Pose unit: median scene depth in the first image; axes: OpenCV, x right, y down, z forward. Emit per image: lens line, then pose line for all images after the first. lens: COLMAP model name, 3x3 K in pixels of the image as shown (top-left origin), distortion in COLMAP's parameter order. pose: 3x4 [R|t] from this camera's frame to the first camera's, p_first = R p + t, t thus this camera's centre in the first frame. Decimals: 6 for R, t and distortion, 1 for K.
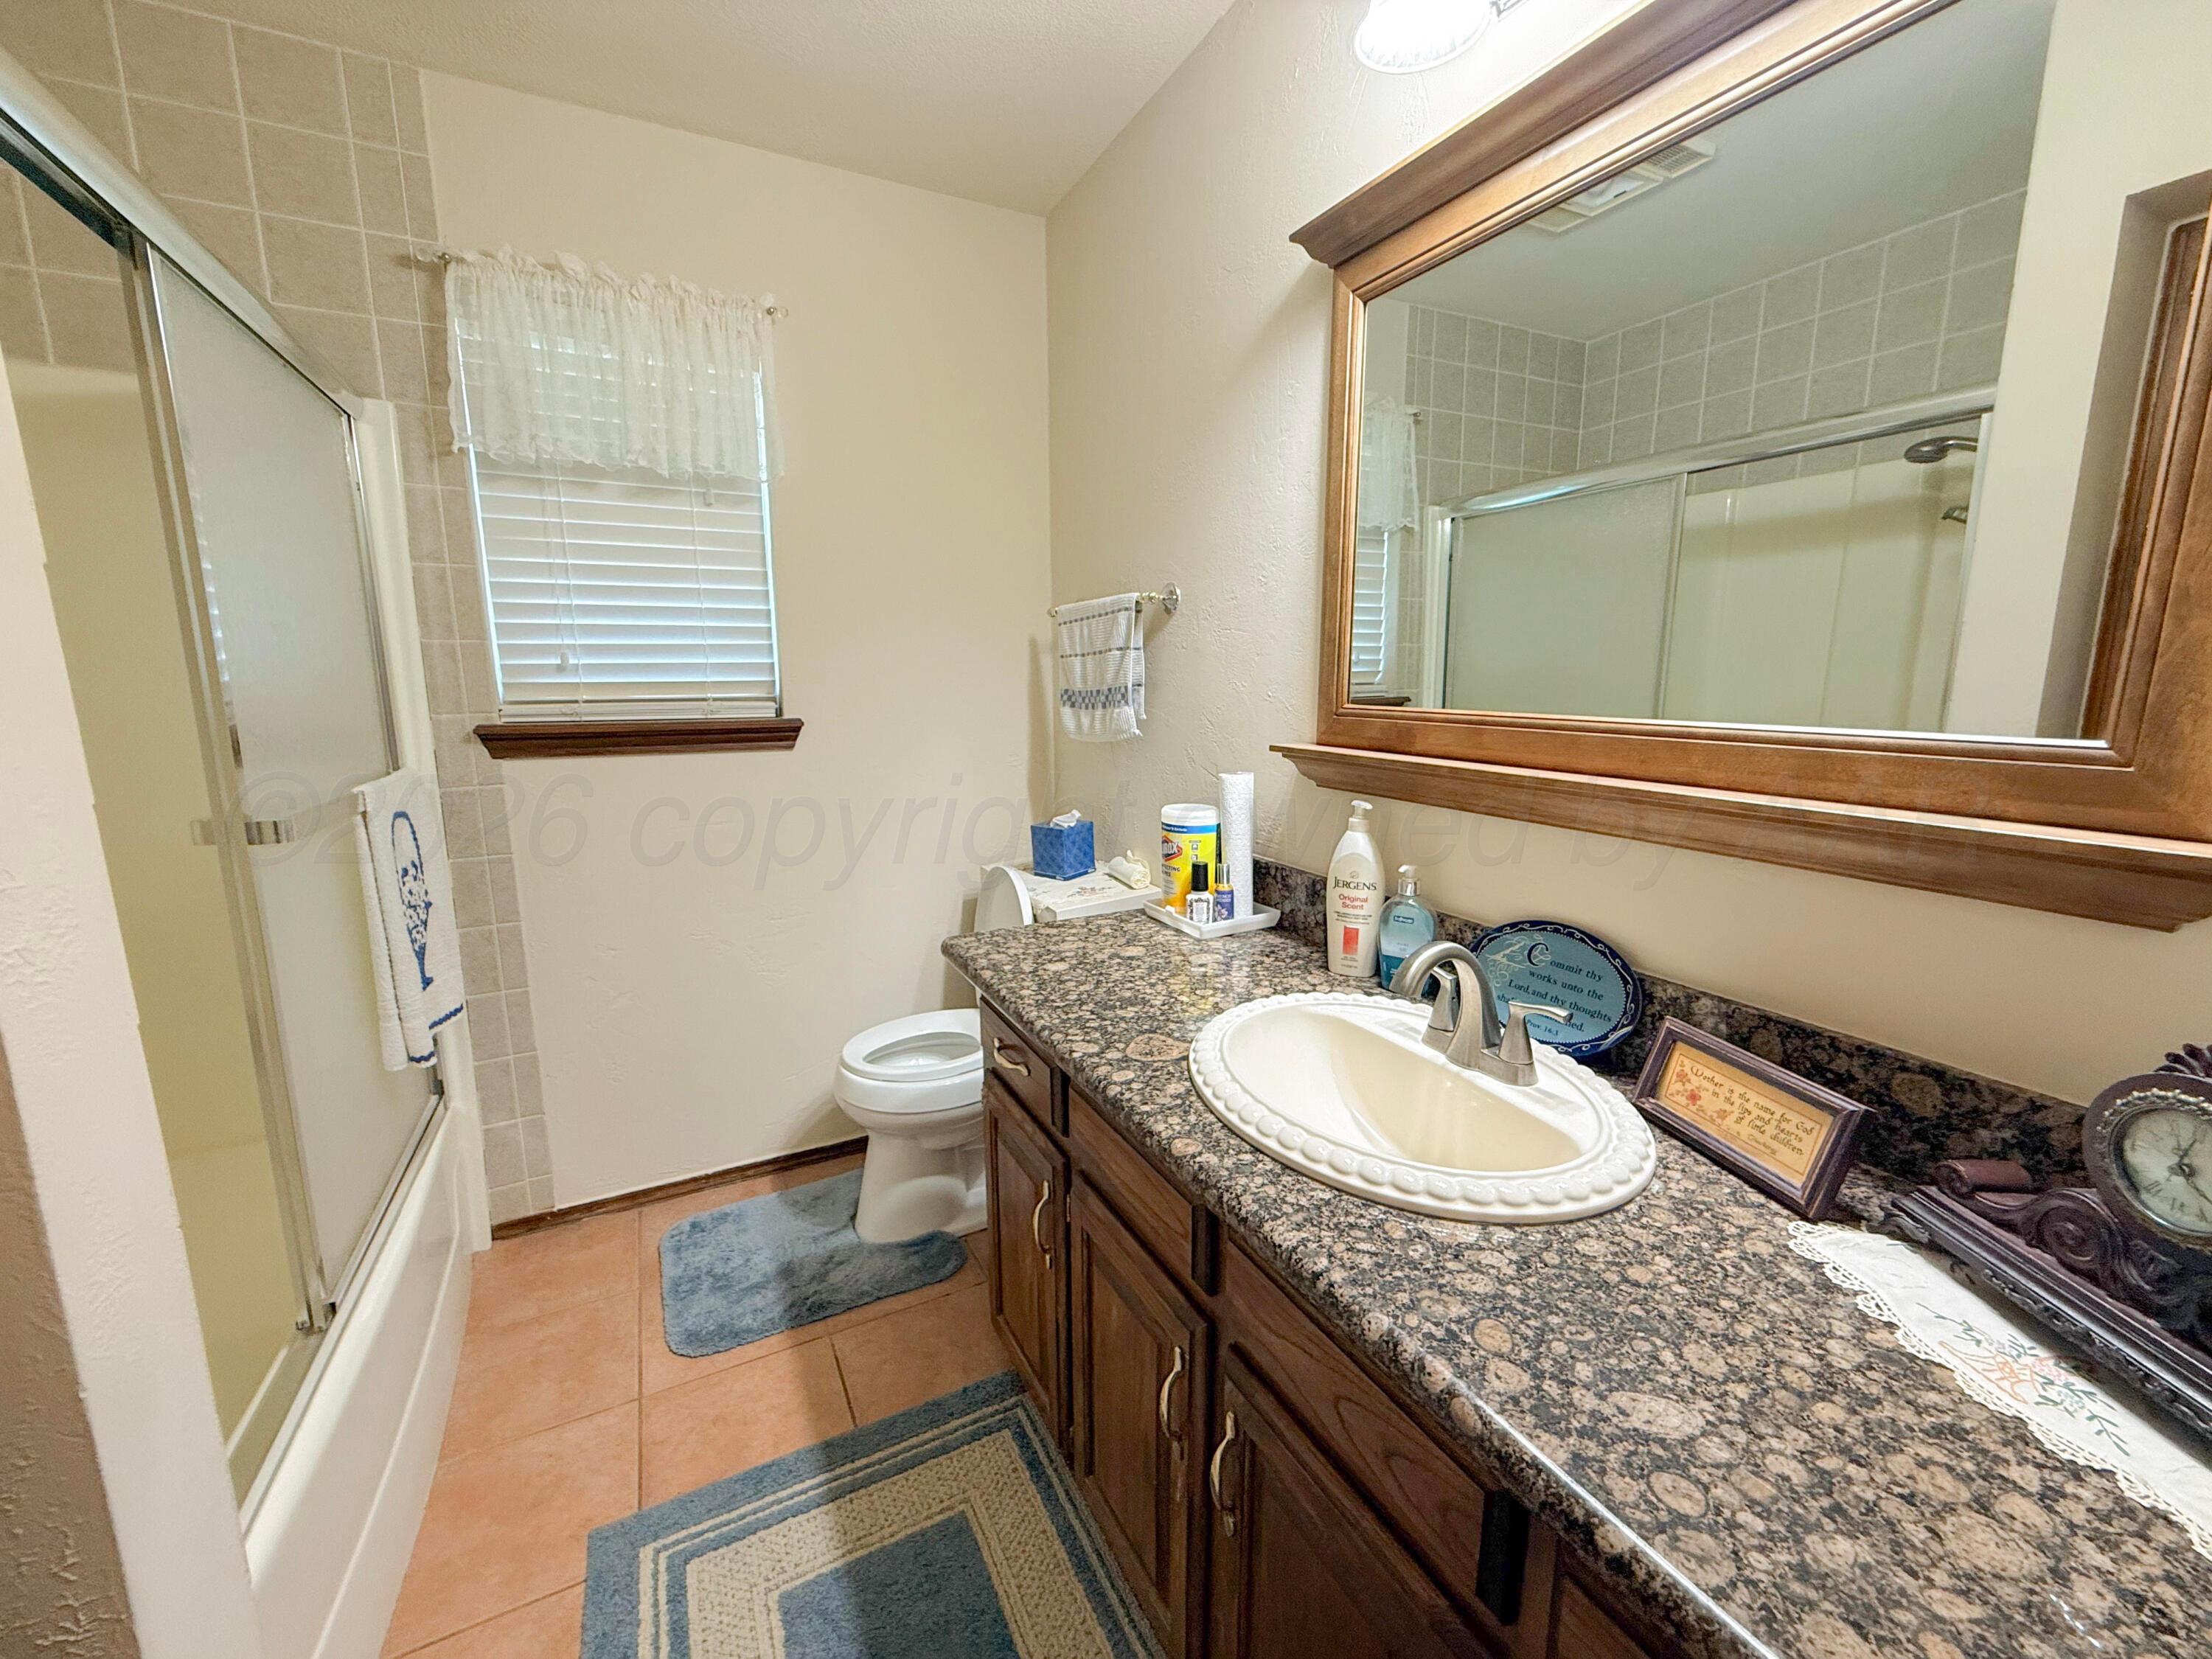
lens RADIAL K [[881.8, 0, 1100.2], [0, 881.8, 830.3], [0, 0, 1]] dist [-0.002964, 0.001205]
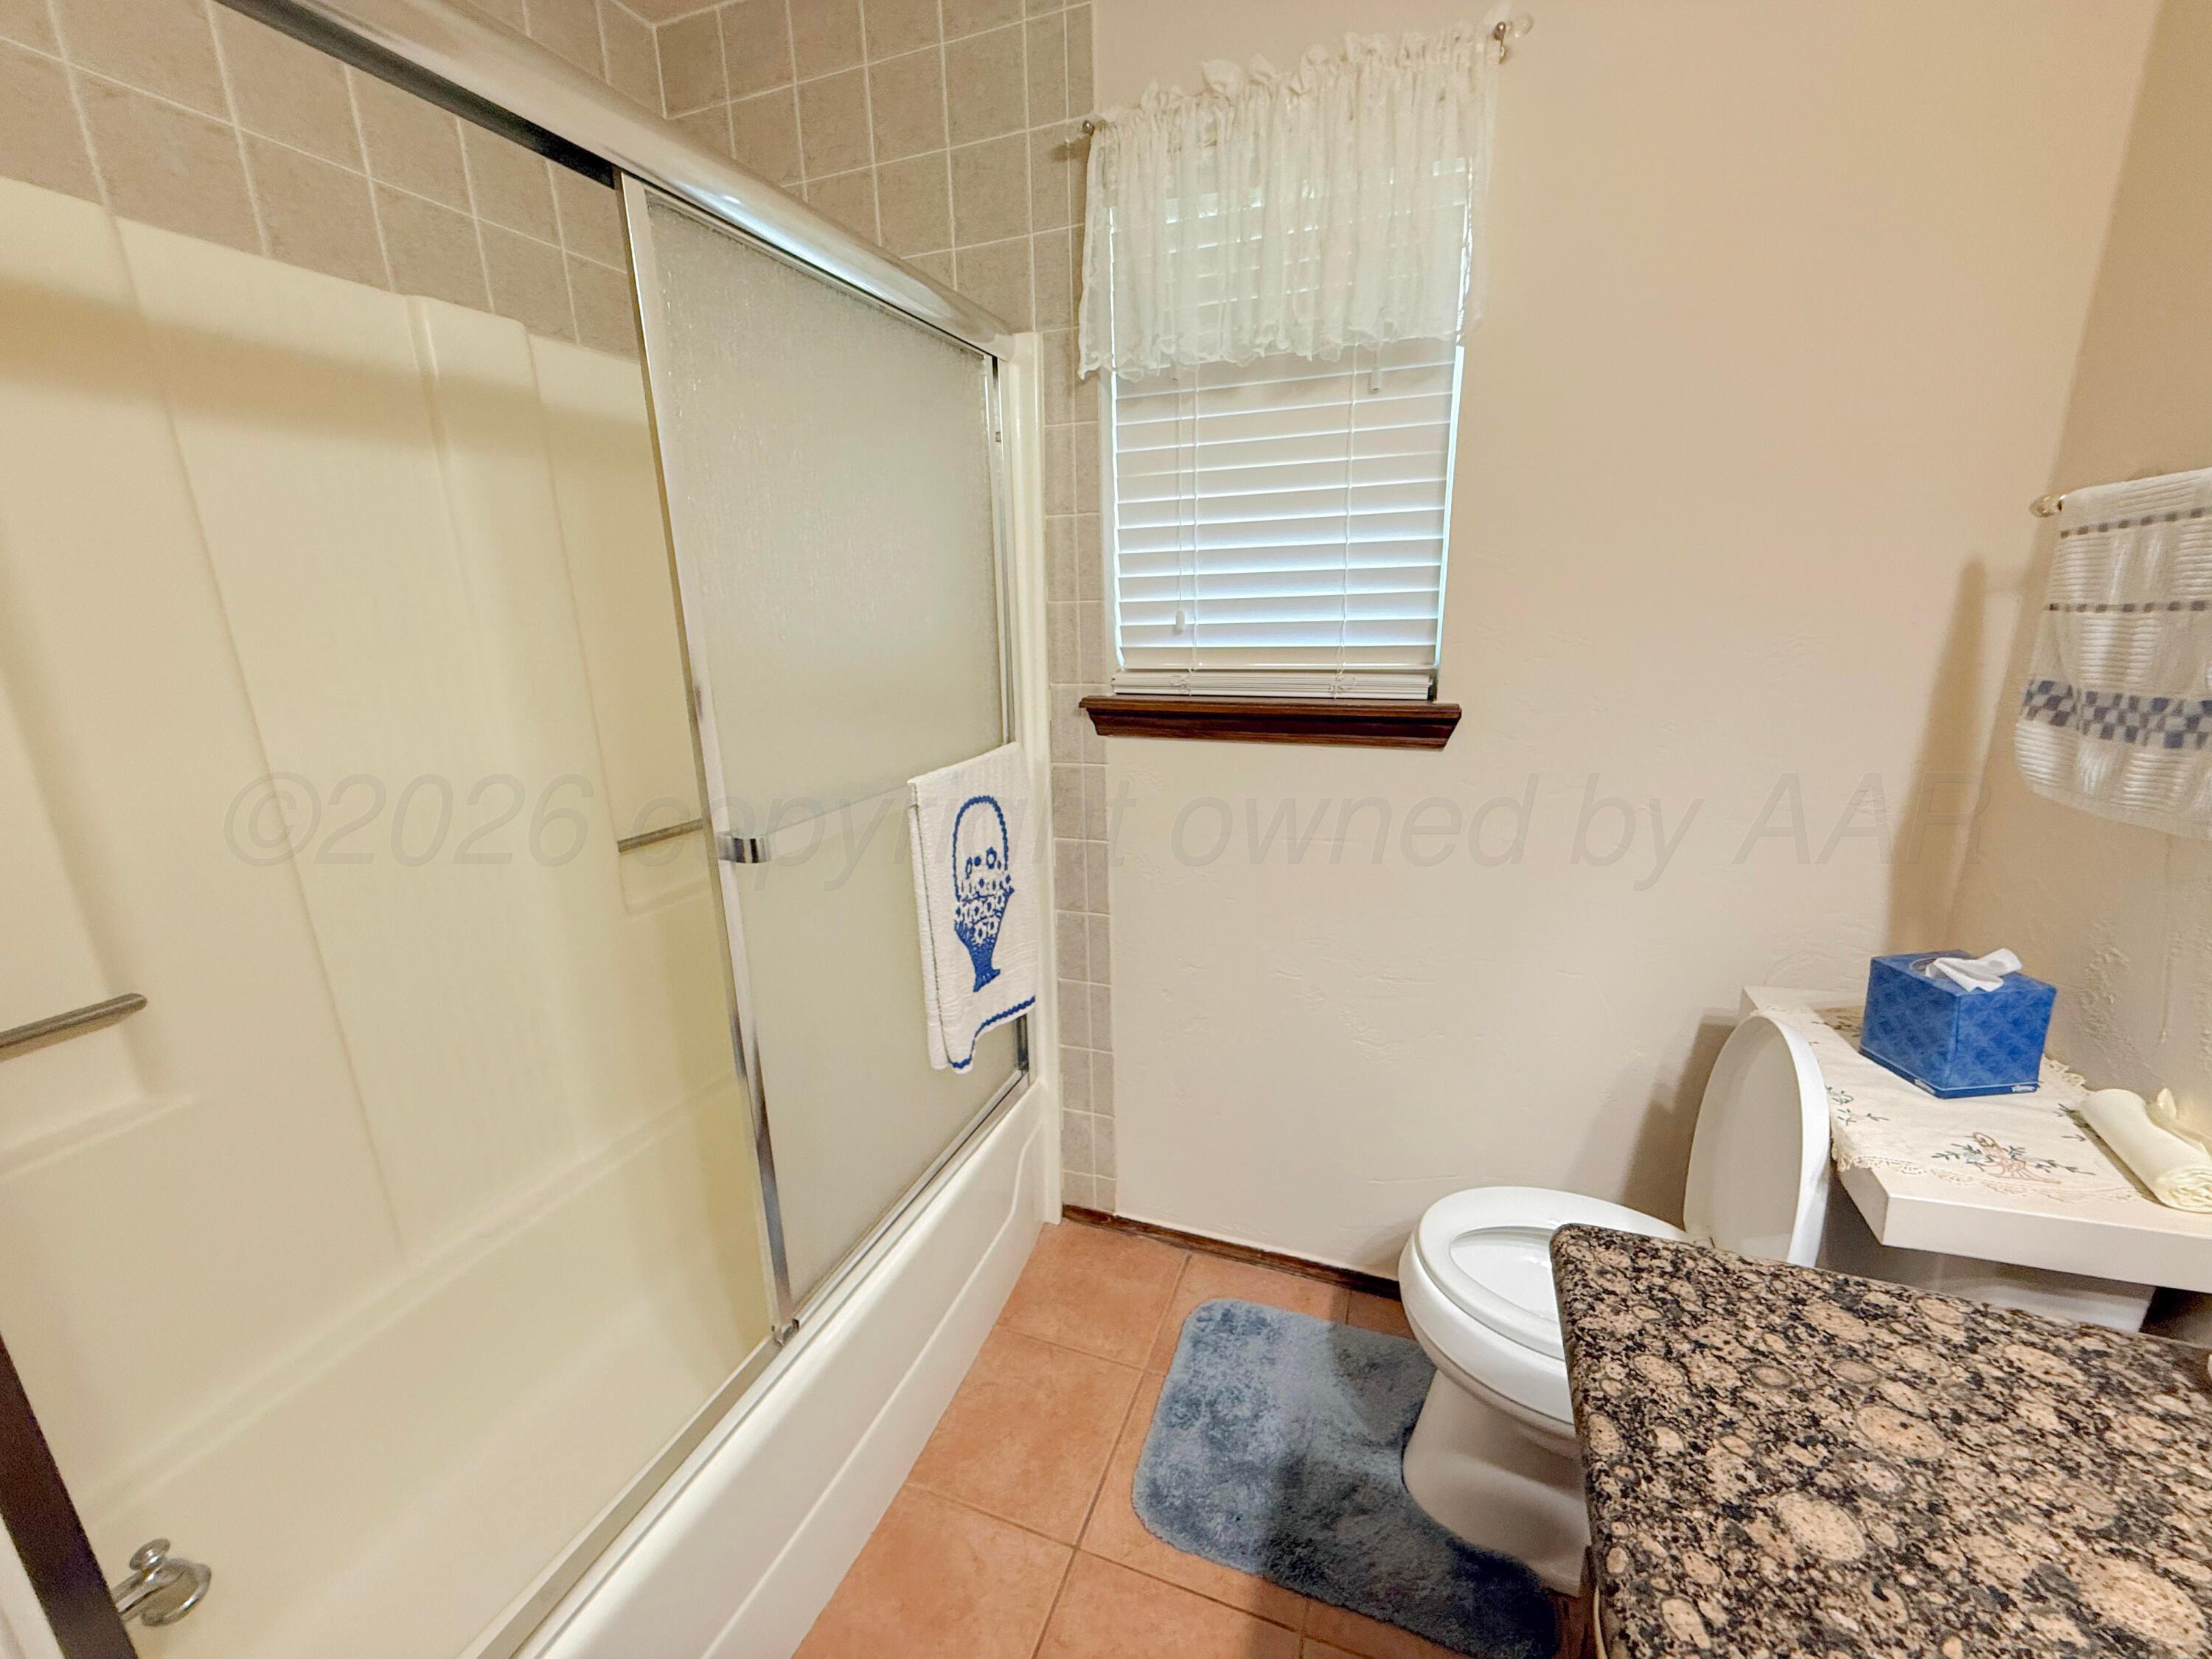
lens RADIAL K [[881.8, 0, 1100.2], [0, 881.8, 830.3], [0, 0, 1]] dist [-0.002964, 0.001205]
pose [[0.667791, 0.178077, -0.722734, -0.026793], [-0.107278, 0.983849, 0.143292, -0.113220], [0.736578, -0.018155, 0.676109, 0.393218]]
